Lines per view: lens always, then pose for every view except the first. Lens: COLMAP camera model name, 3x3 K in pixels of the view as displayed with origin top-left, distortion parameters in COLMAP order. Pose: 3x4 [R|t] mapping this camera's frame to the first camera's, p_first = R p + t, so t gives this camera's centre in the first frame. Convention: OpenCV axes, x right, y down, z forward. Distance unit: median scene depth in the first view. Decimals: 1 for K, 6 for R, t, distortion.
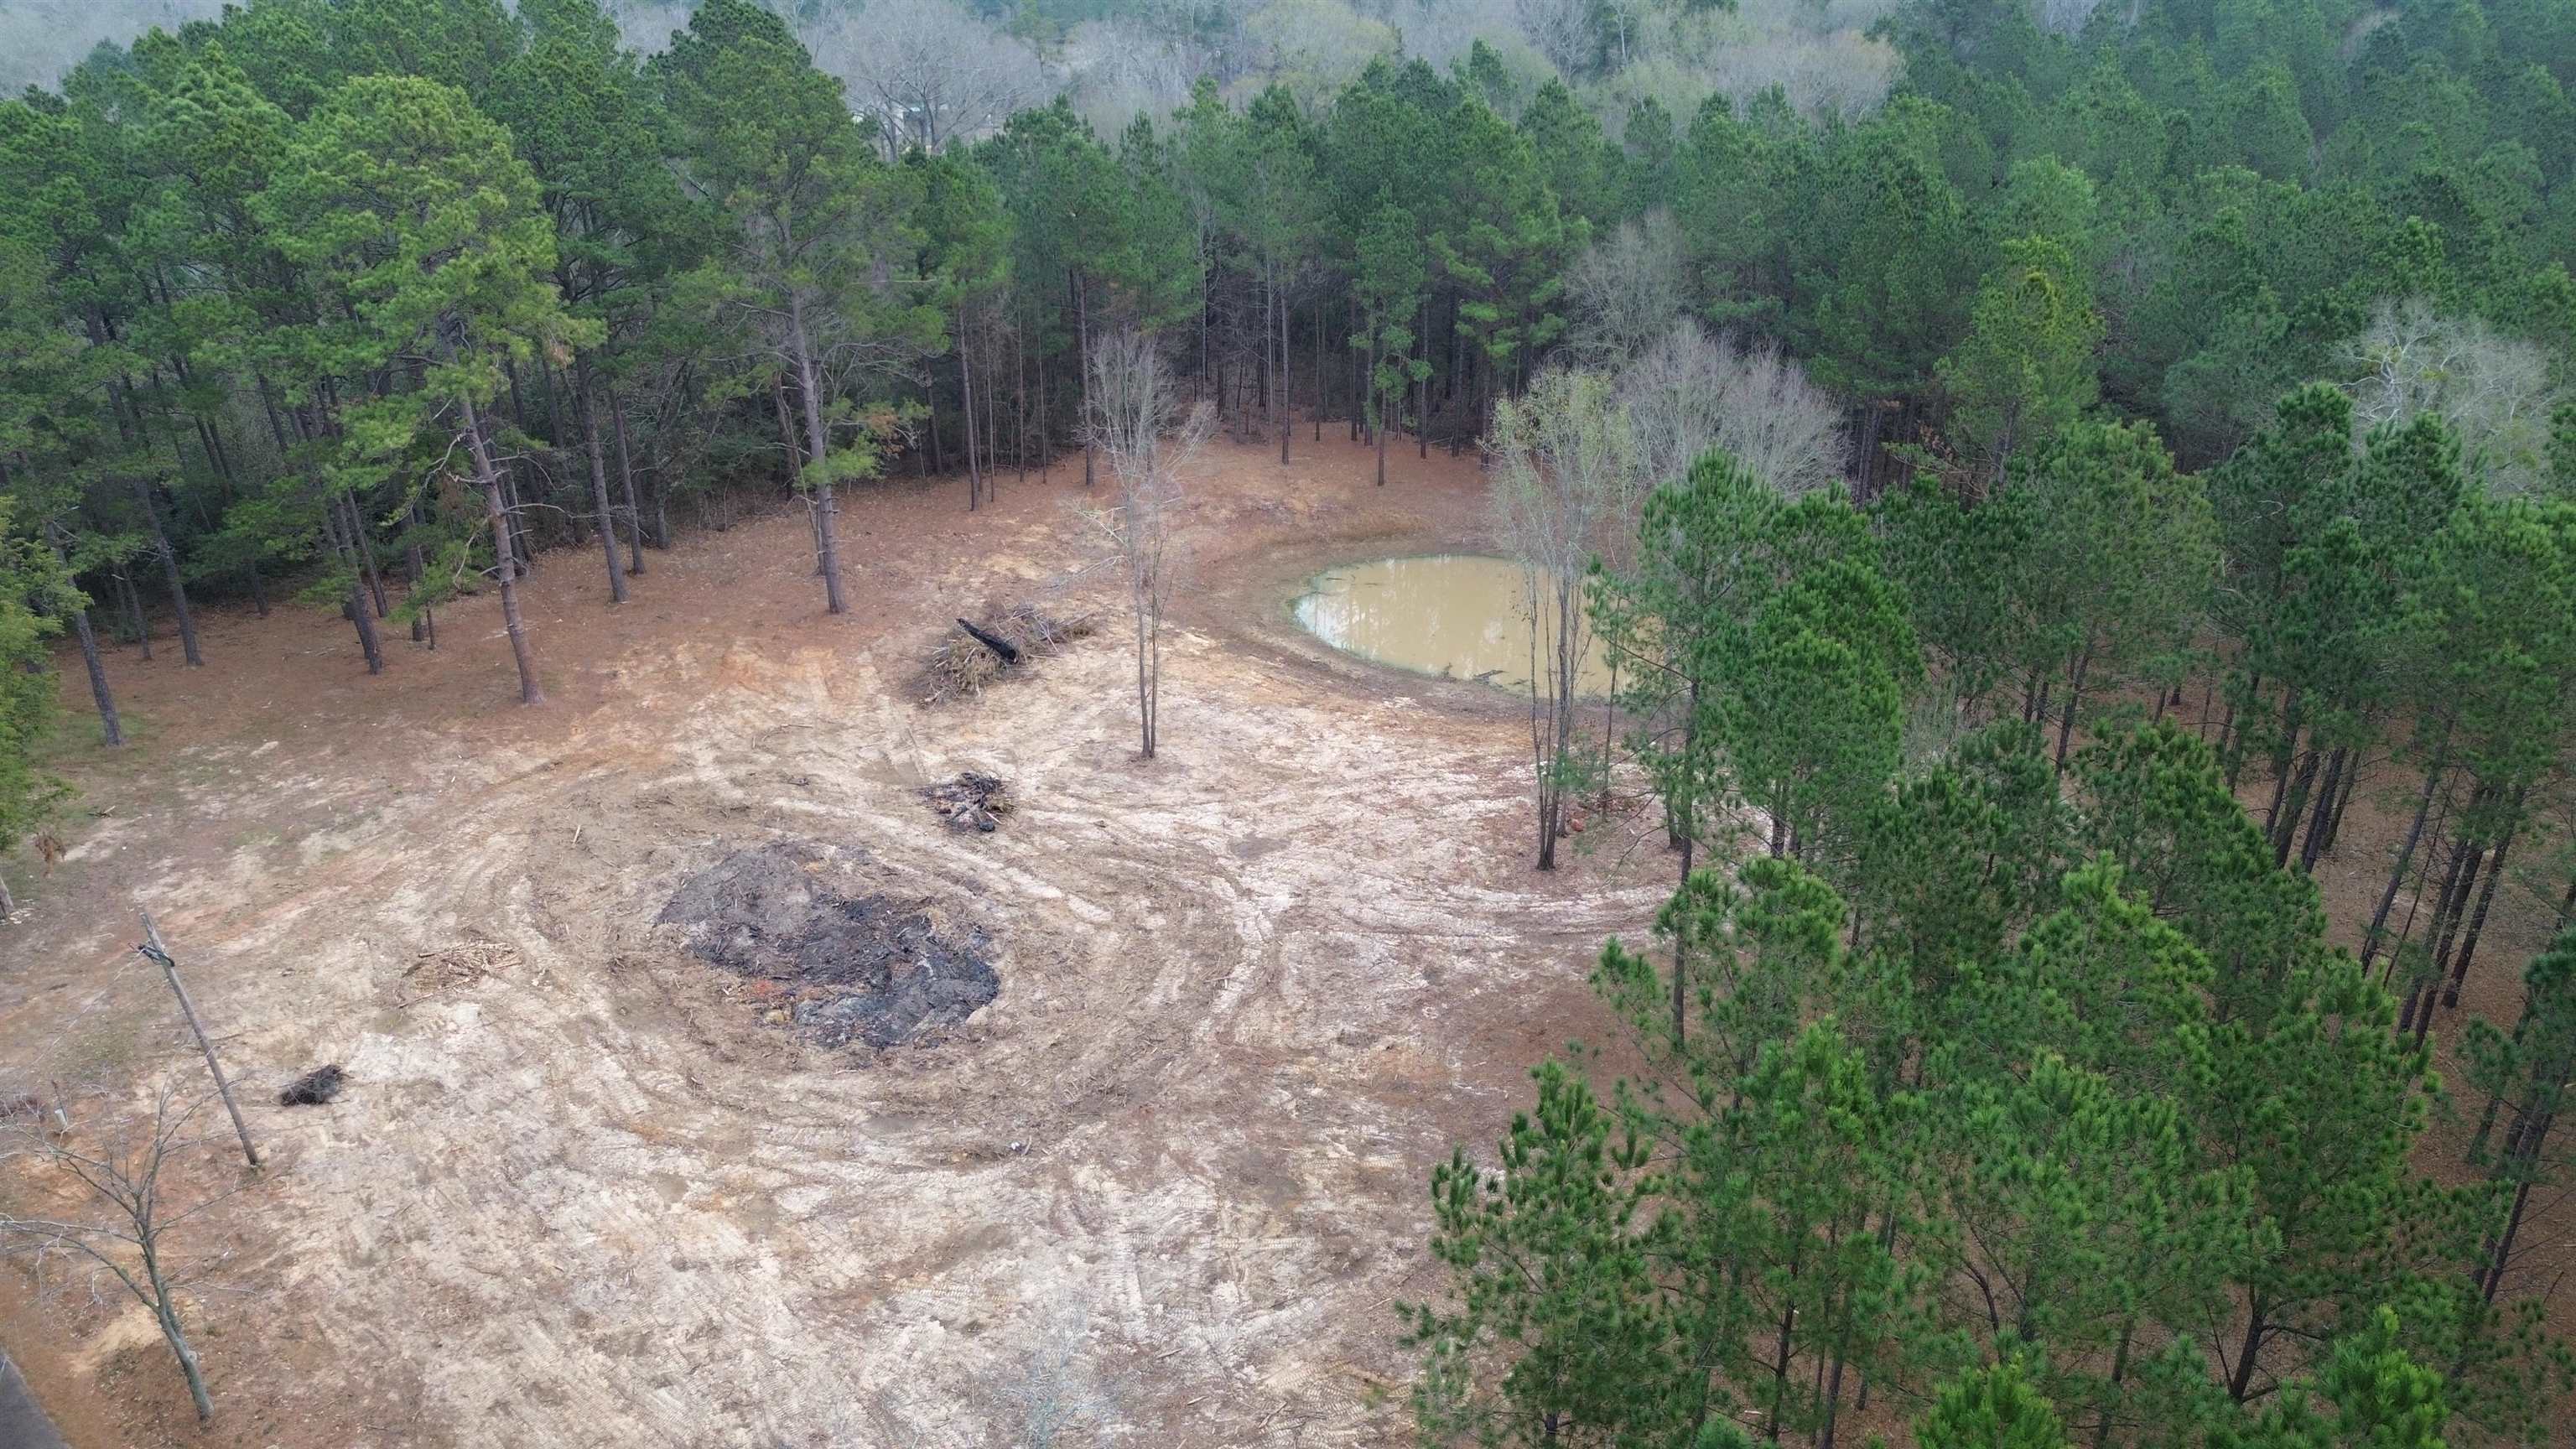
lens RADIAL K [[1802.7, 0, 1294.7], [0, 1802.7, 720.7], [0, 0, 1]] dist [0.068179, -0.063921]
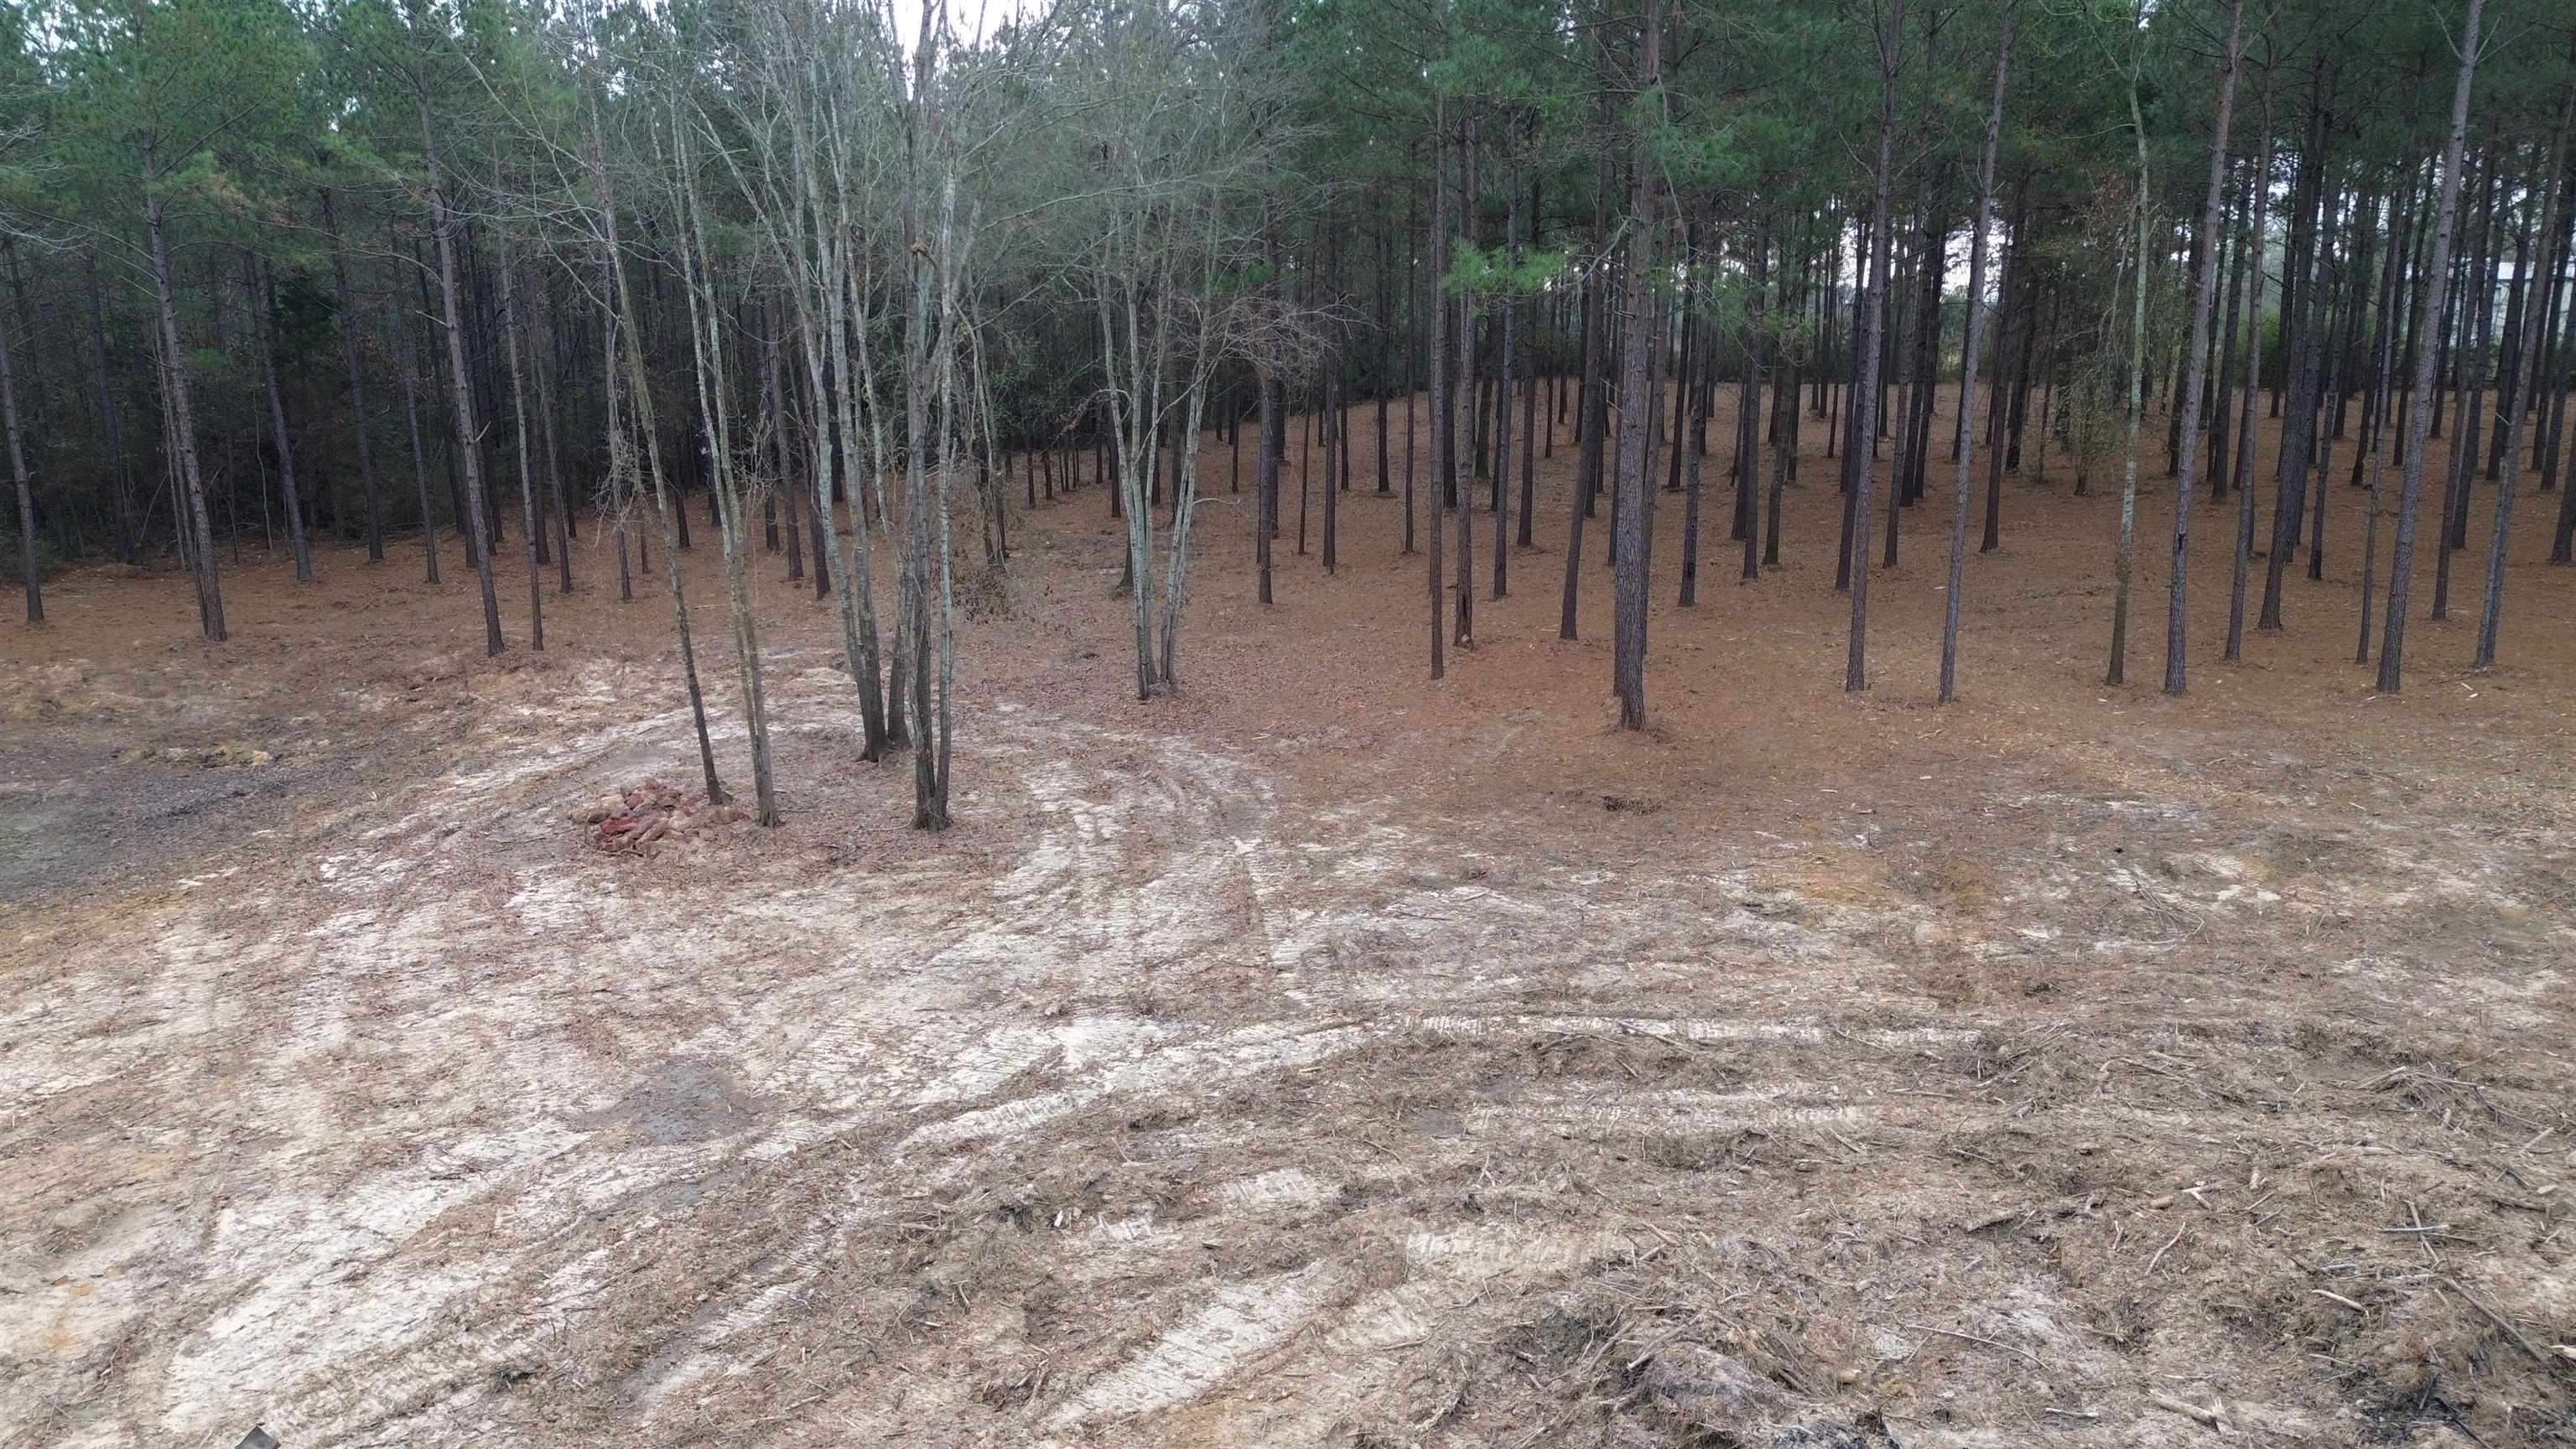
lens RADIAL K [[1802.7, 0, 1294.7], [0, 1802.7, 720.7], [0, 0, 1]] dist [0.068179, -0.063921]
pose [[-0.092746, -0.204656, 0.974430, -0.277123], [0.448176, 0.865323, 0.224398, 0.000283], [-0.889121, 0.457528, 0.011467, 0.869460]]
